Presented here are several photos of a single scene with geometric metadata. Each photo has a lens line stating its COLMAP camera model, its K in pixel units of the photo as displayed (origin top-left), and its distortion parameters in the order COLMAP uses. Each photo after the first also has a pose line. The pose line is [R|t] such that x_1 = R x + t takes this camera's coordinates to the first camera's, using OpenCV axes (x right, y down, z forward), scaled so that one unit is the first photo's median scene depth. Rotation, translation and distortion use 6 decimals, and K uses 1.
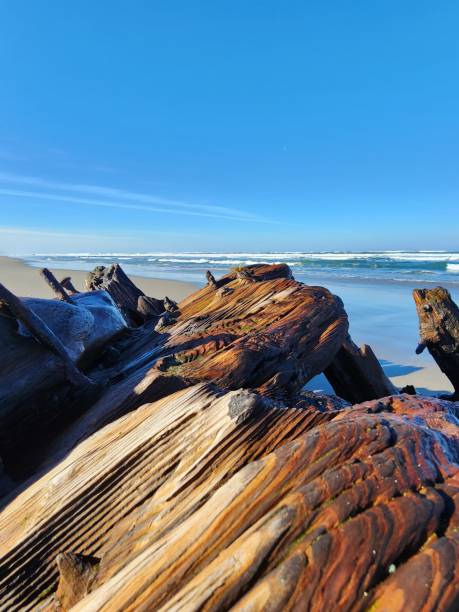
lens RADIAL K [[309.2, 0, 231.5], [0, 309.2, 306.8], [0, 0, 1]] dist [-0.000291, 0.000128]
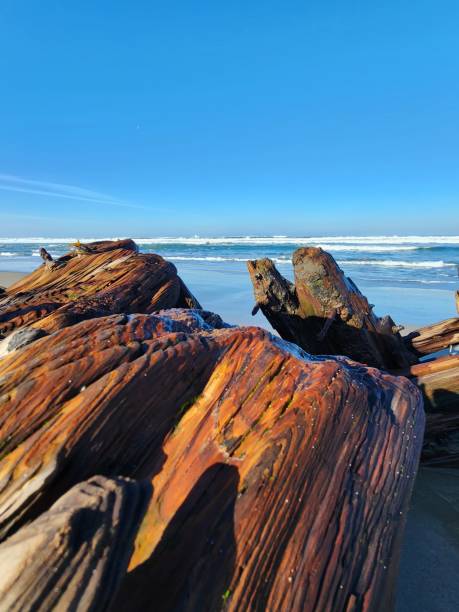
lens RADIAL K [[309.2, 0, 231.5], [0, 309.2, 306.8], [0, 0, 1]] dist [-0.000291, 0.000128]
pose [[0.911304, -0.090742, 0.401610, 0.100581], [0.072623, 0.995544, 0.060147, 0.077632], [-0.405279, -0.025646, 0.913833, -0.077896]]
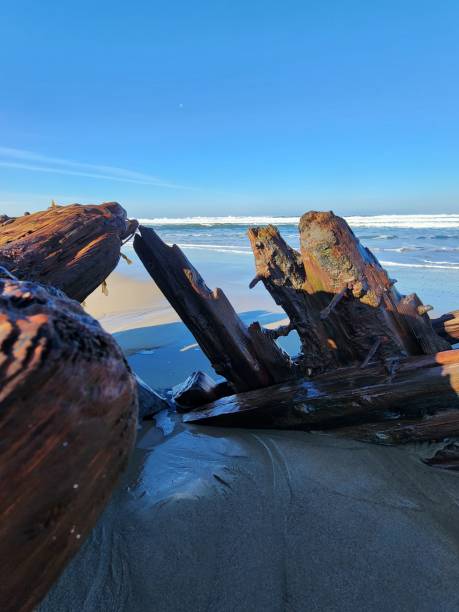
lens RADIAL K [[309.2, 0, 231.5], [0, 309.2, 306.8], [0, 0, 1]] dist [-0.000291, 0.000128]
pose [[0.956407, -0.087204, 0.278714, 0.426068], [0.058202, 0.992148, 0.110704, 0.168693], [-0.286180, -0.089656, 0.953972, 0.004084]]
